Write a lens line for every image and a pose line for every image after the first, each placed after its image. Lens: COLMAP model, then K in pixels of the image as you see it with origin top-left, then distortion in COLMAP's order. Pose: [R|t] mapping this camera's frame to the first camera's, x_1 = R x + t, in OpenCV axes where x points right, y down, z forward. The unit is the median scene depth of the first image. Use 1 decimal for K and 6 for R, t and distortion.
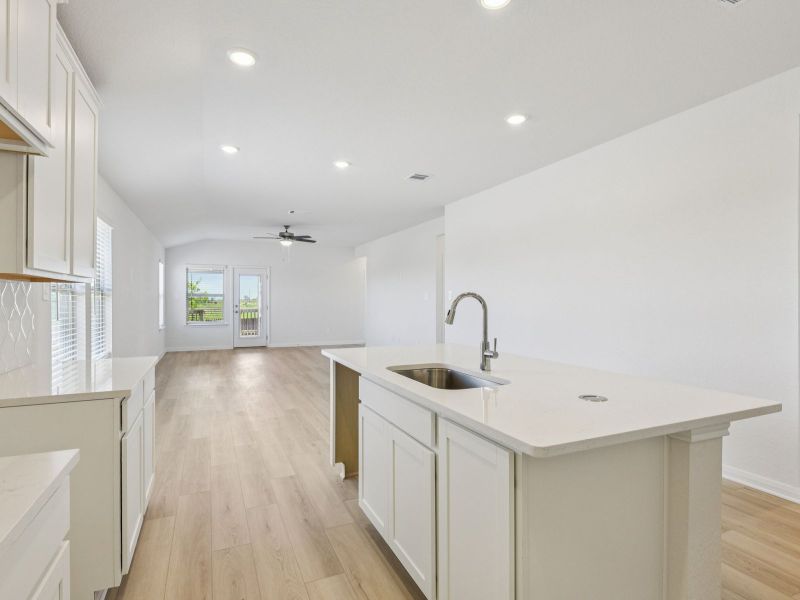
lens RADIAL K [[430.7, 0, 403.8], [0, 430.7, 299.8], [0, 0, 1]] dist [-0.002026, -0.002119]
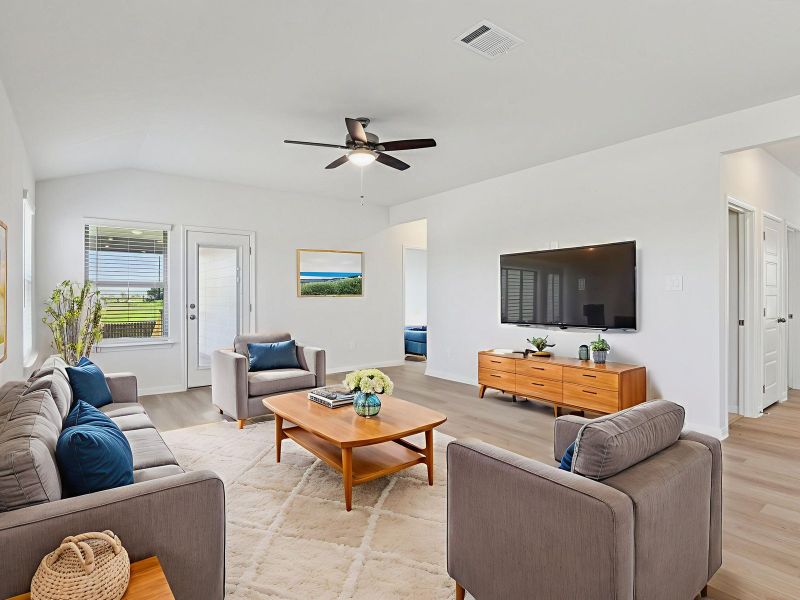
lens RADIAL K [[430.7, 0, 380.7], [0, 430.7, 299.3], [0, 0, 1]] dist [-0.002026, -0.002119]
pose [[0.980169, -0.004573, 0.198109, -0.300392], [0.003990, 0.999986, 0.003341, 0.006674], [-0.198122, -0.002484, 0.980174, 0.507336]]
